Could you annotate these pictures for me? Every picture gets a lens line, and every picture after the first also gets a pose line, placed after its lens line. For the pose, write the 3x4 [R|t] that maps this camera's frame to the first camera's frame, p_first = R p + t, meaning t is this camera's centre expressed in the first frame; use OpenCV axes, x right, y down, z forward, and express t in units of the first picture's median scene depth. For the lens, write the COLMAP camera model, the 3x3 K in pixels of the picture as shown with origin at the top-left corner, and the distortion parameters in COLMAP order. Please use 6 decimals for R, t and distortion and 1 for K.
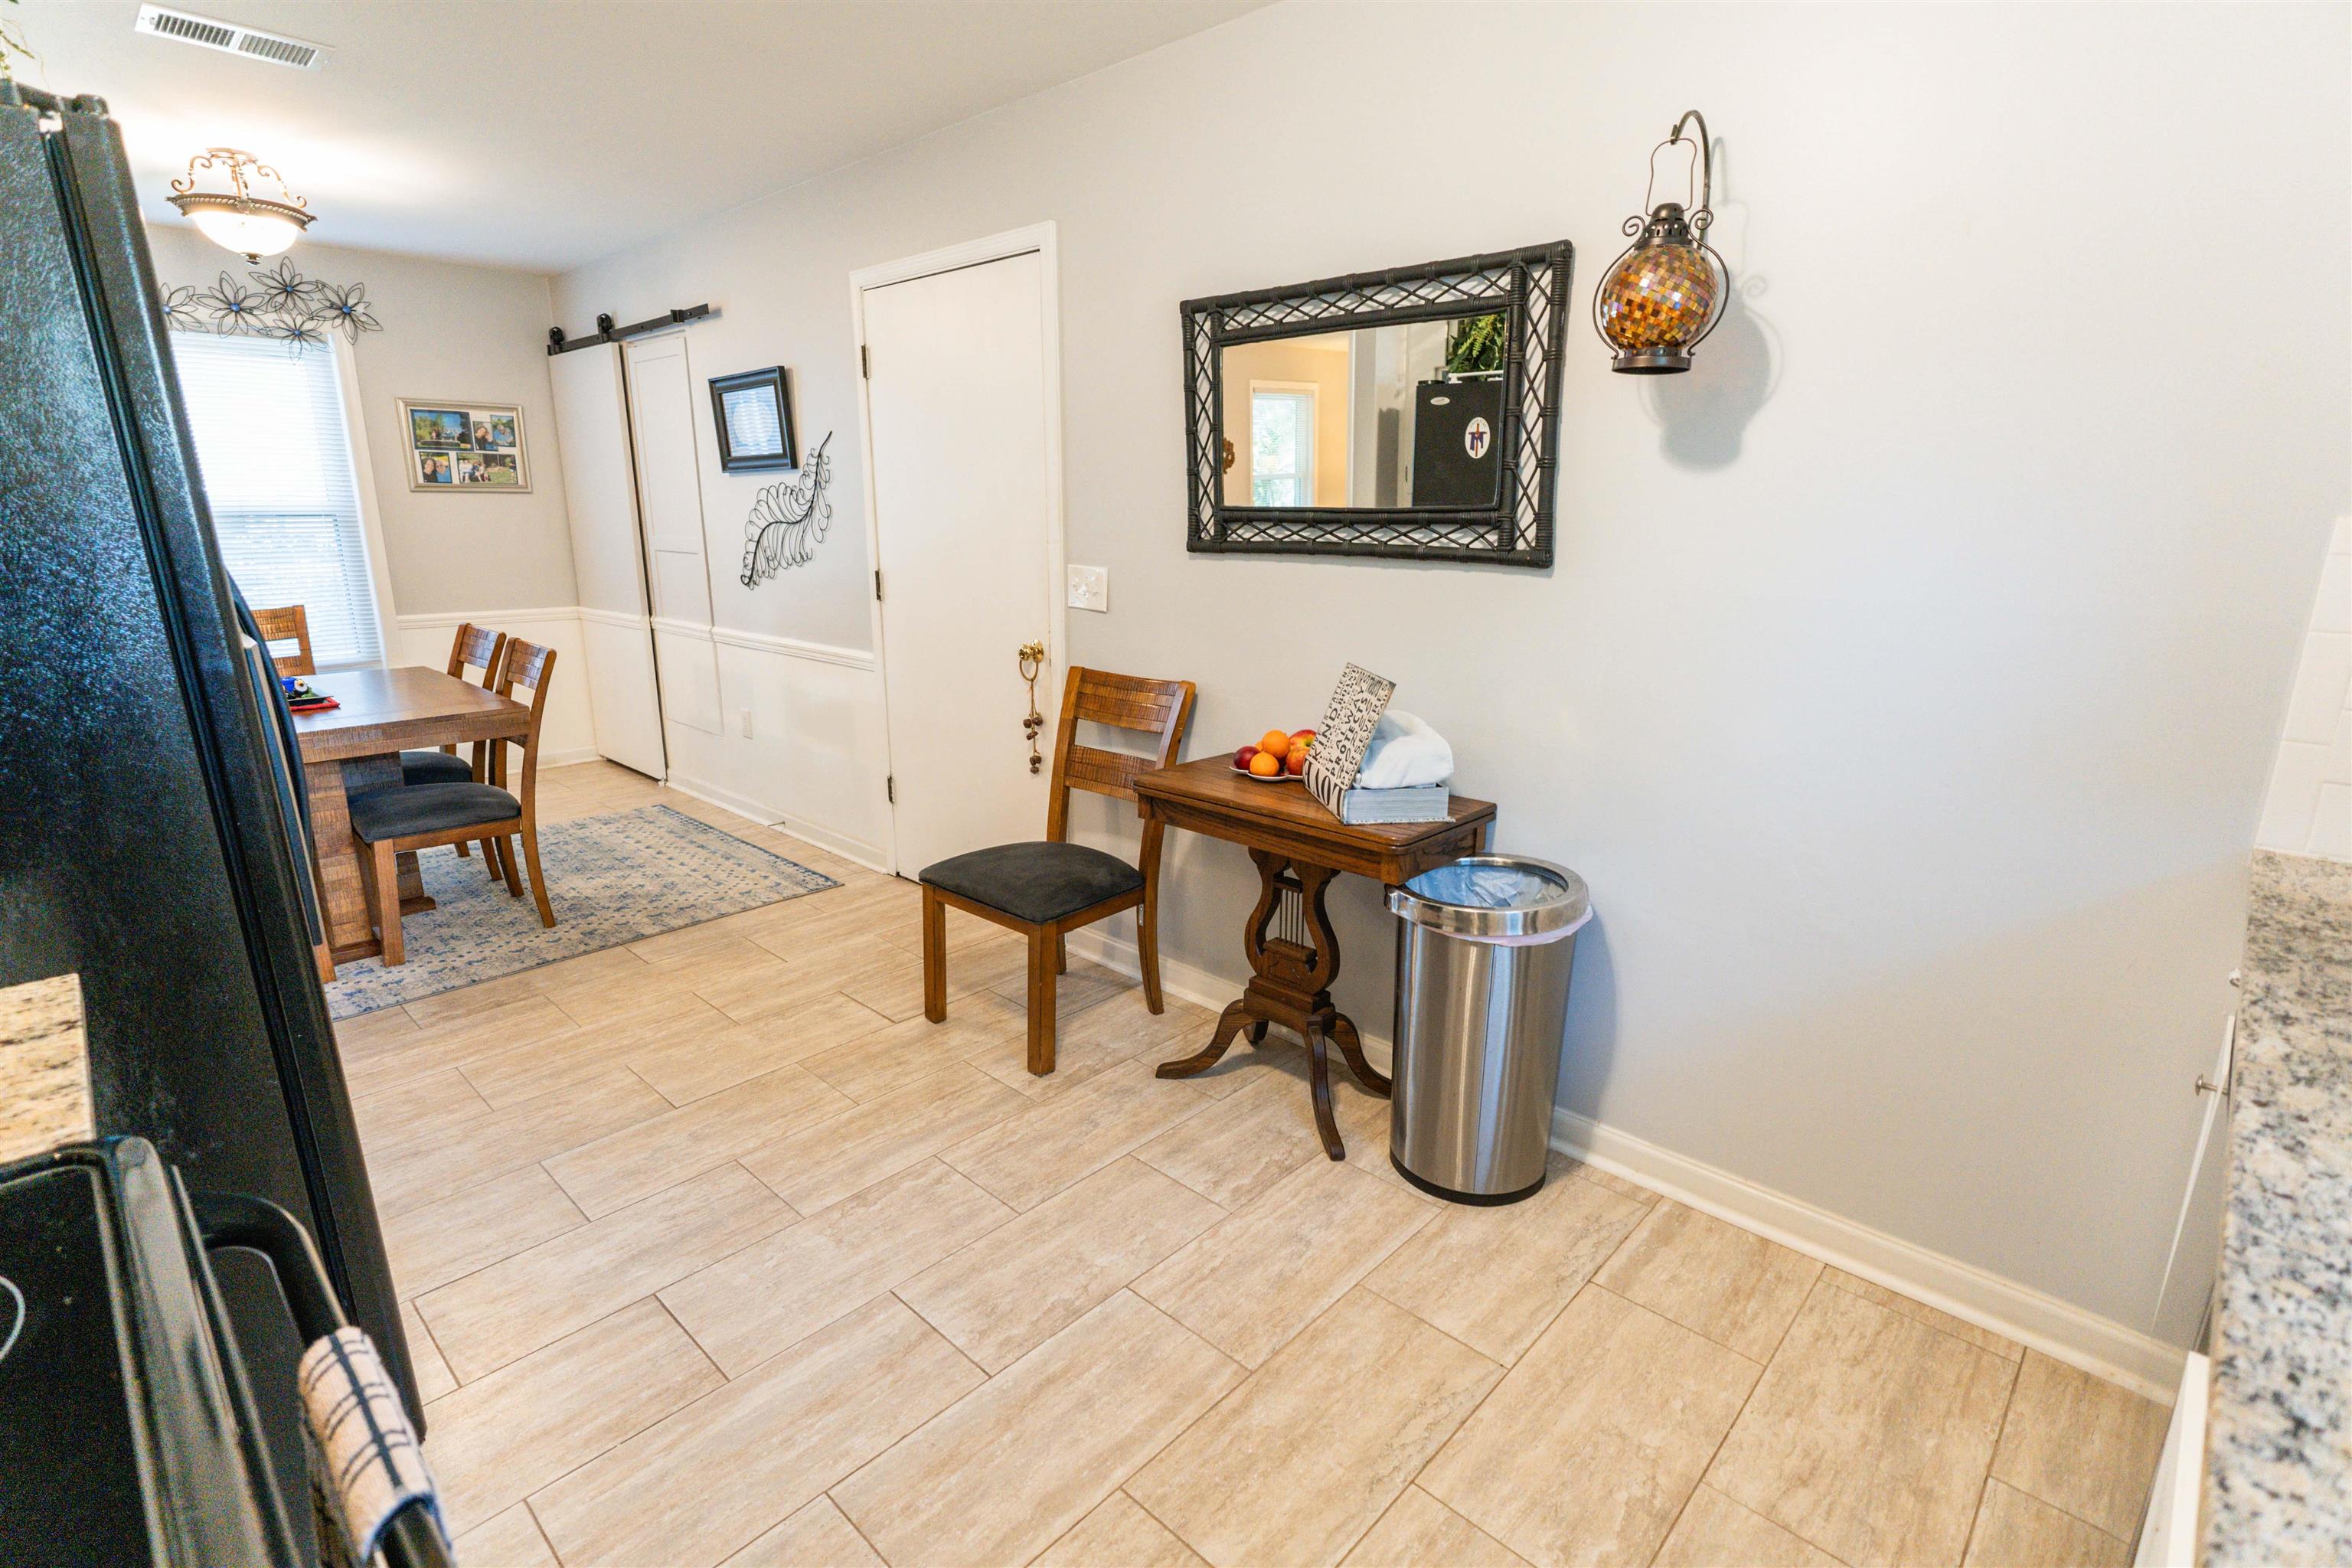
lens RADIAL K [[1119.7, 0, 1180.7], [0, 1119.7, 774.2], [0, 0, 1]] dist [0.006034, 0.000446]
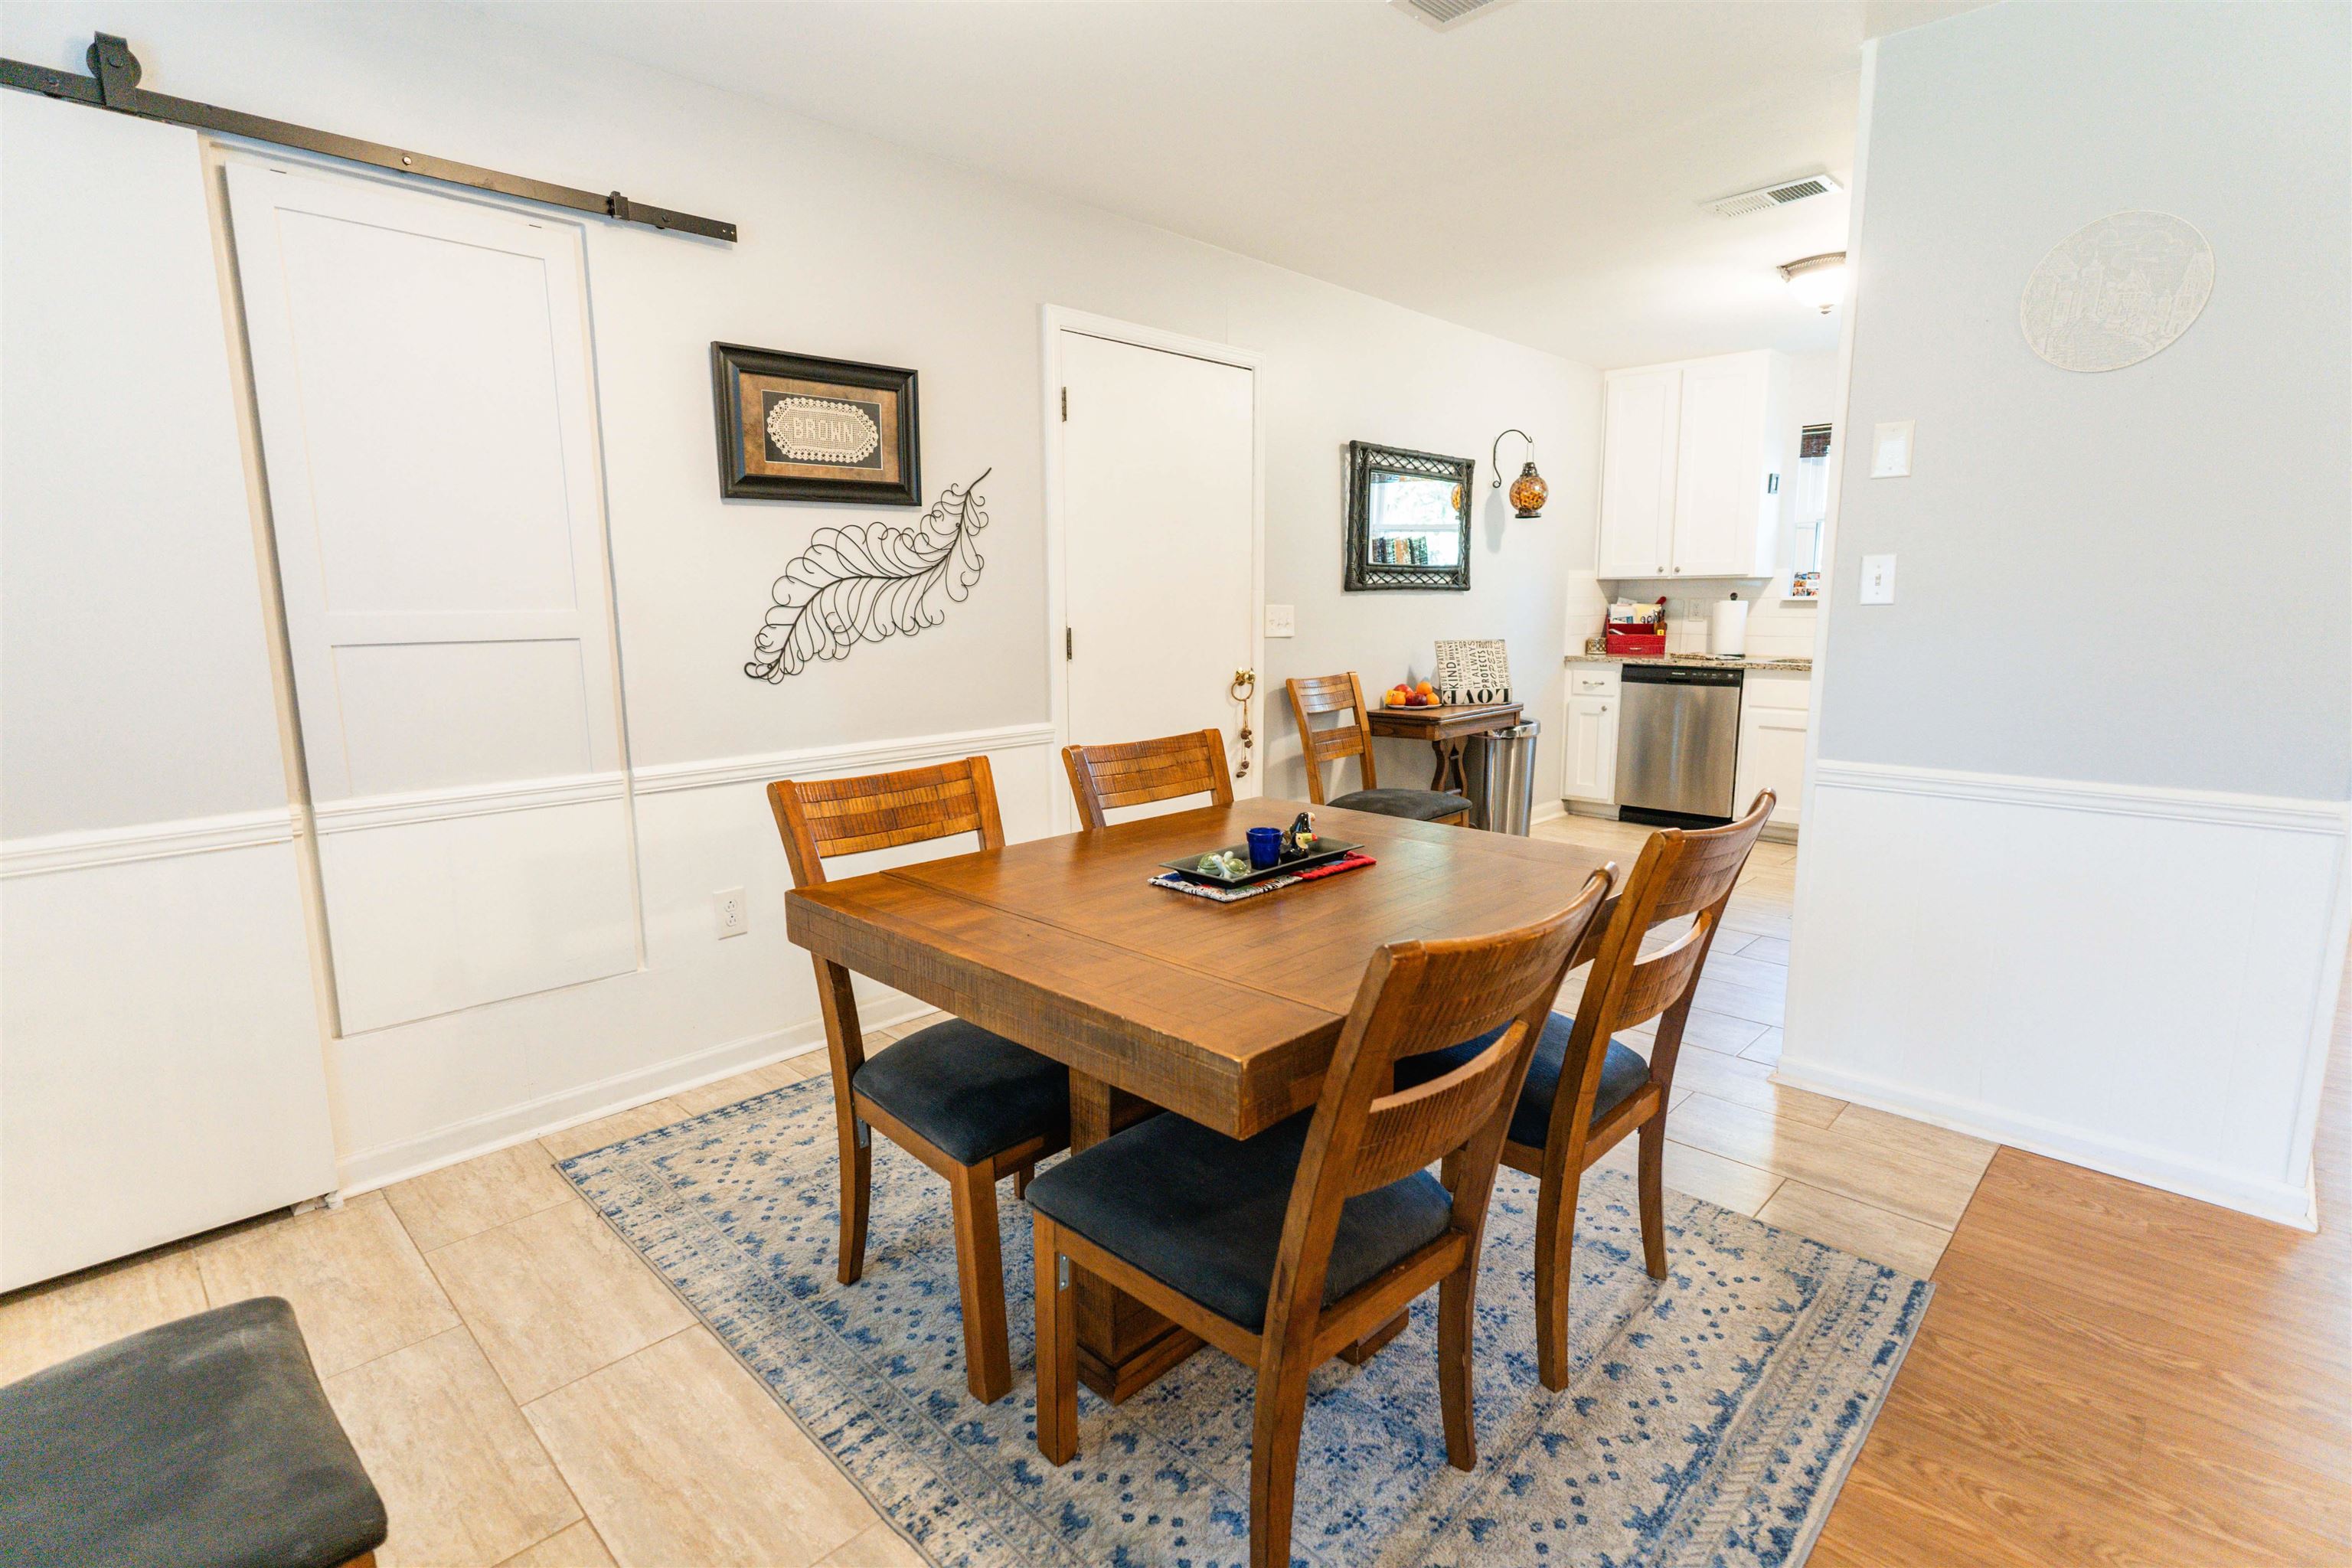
lens RADIAL K [[1119.7, 0, 1180.7], [0, 1119.7, 774.2], [0, 0, 1]] dist [0.006034, 0.000446]
pose [[0.010127, -0.157096, 0.987531, -1.147161], [0.246384, 0.957526, 0.149796, -0.174515], [-0.969119, 0.241795, 0.048403, 0.861470]]
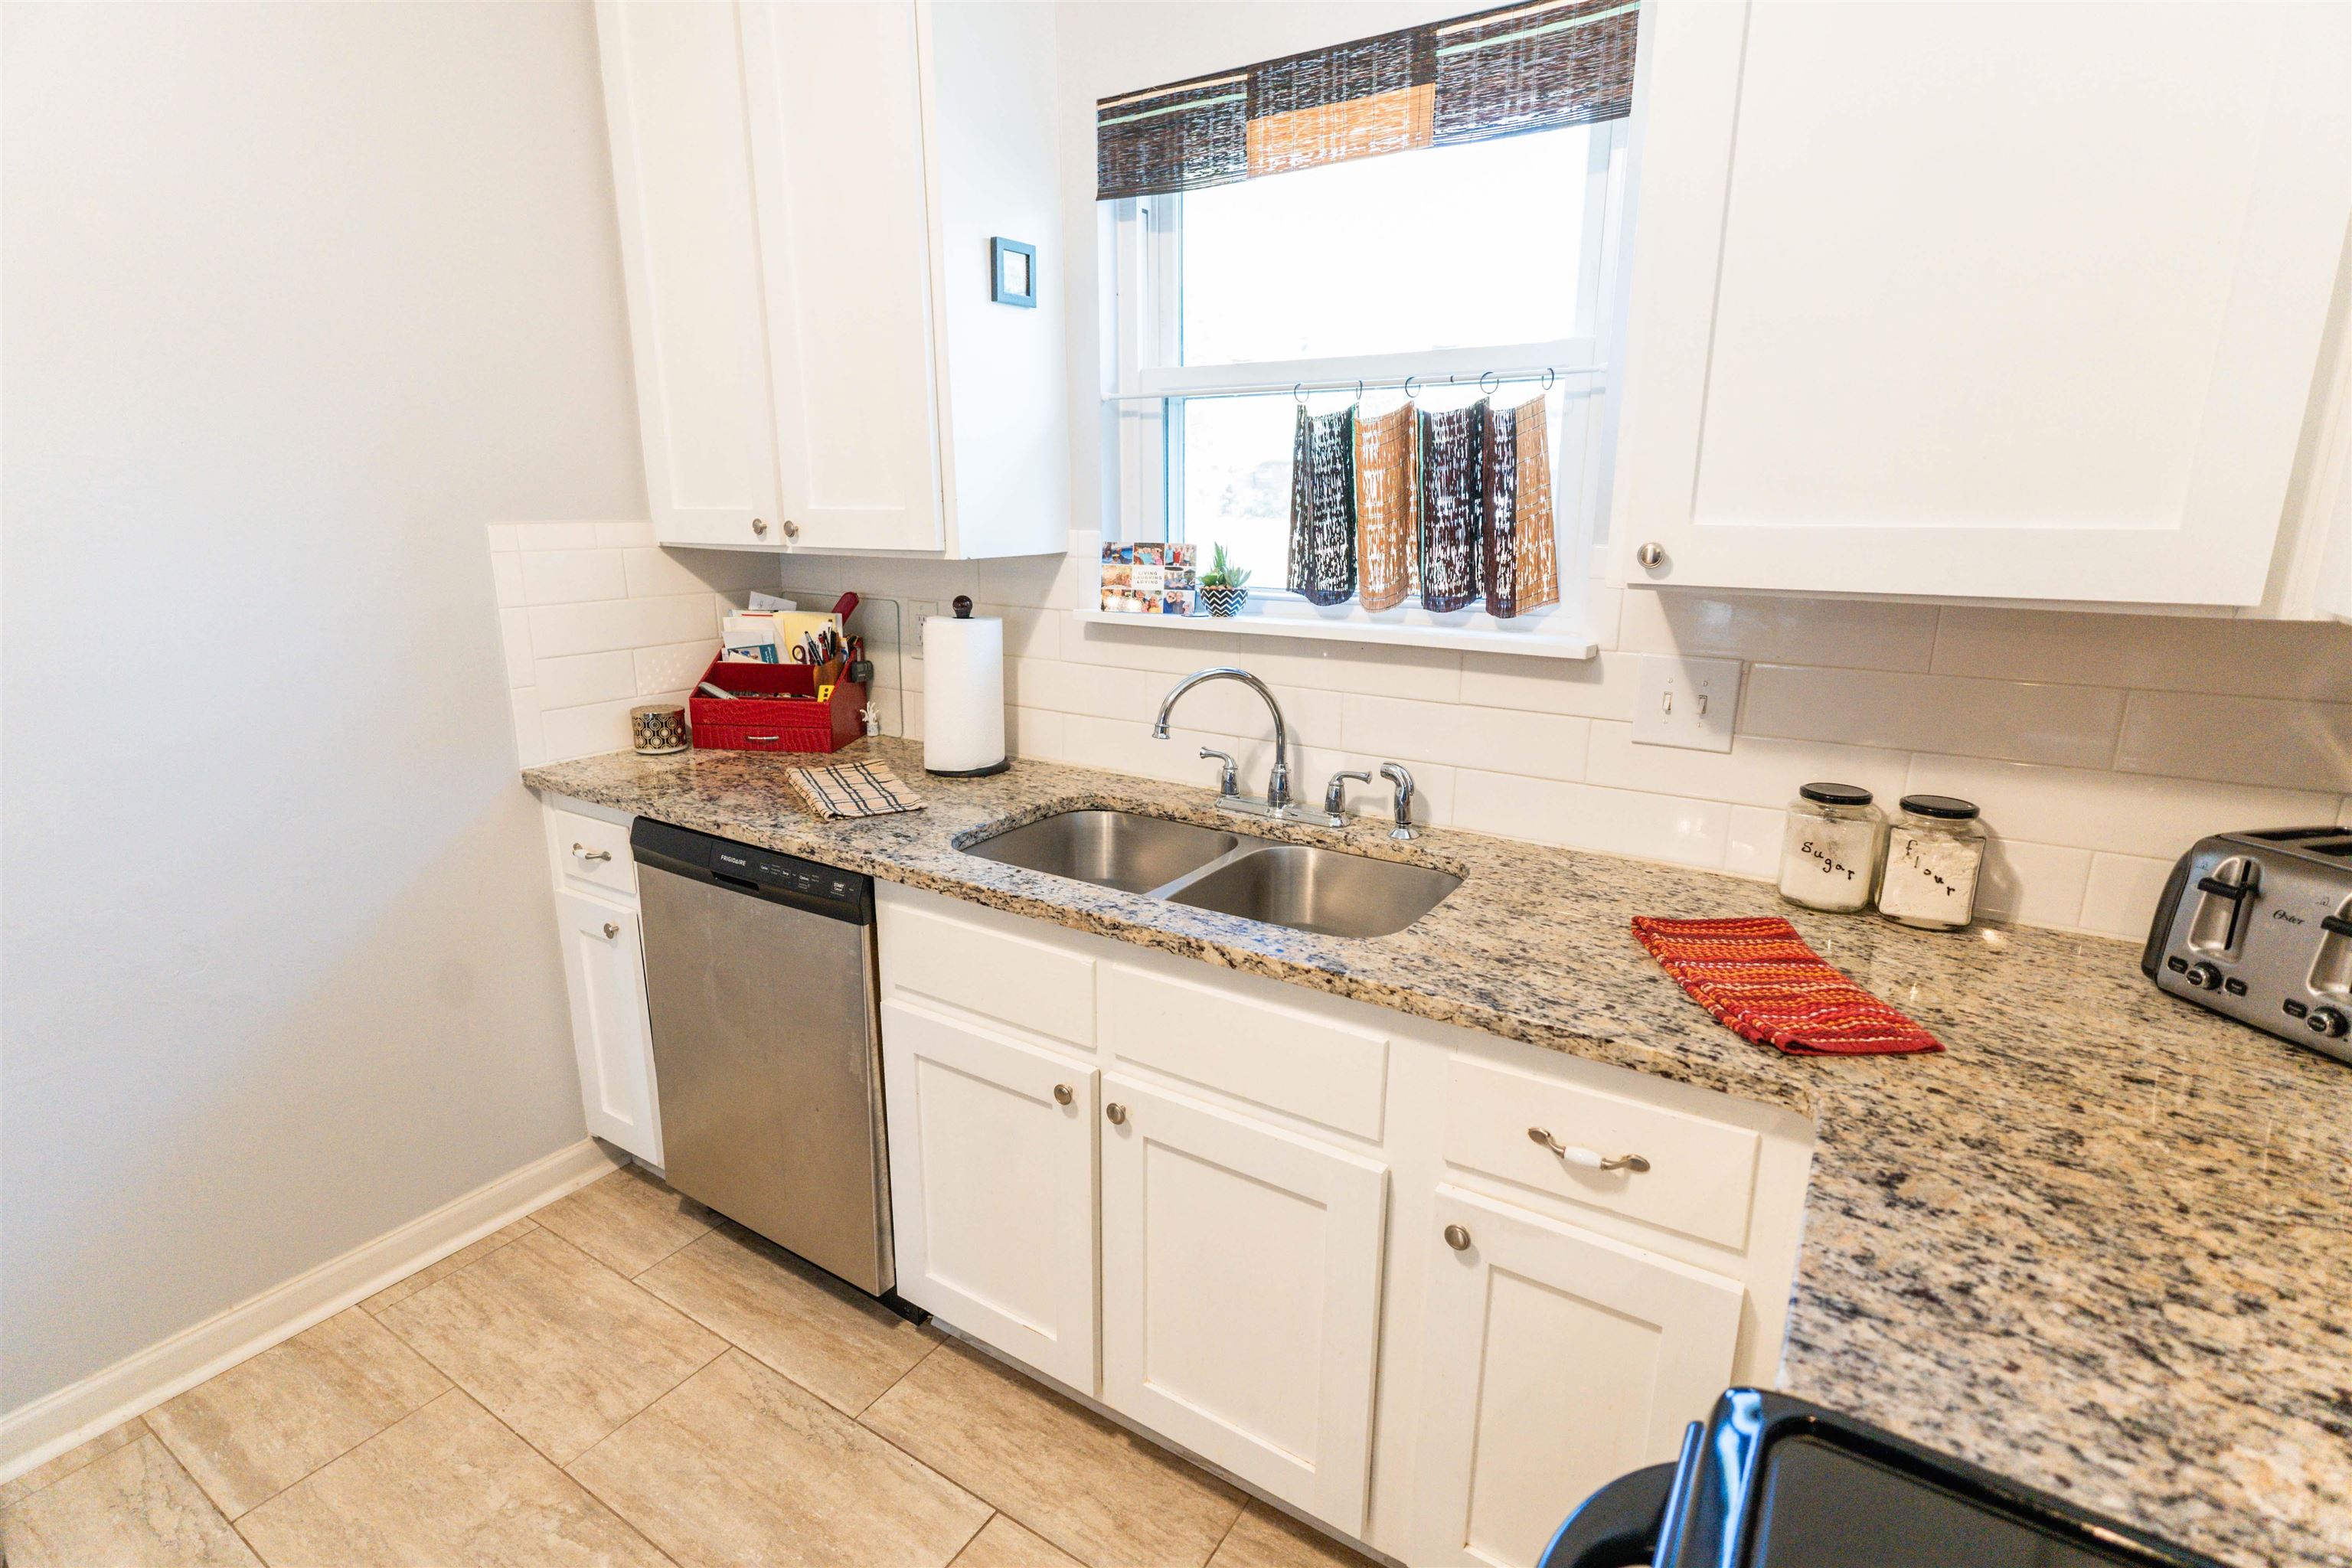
lens RADIAL K [[1119.7, 0, 1180.7], [0, 1119.7, 774.2], [0, 0, 1]] dist [0.006034, 0.000446]
pose [[-0.192106, -0.237434, 0.952219, -0.188891], [0.227370, 0.933122, 0.278543, -0.048858], [-0.954672, 0.270016, -0.125273, 0.164429]]
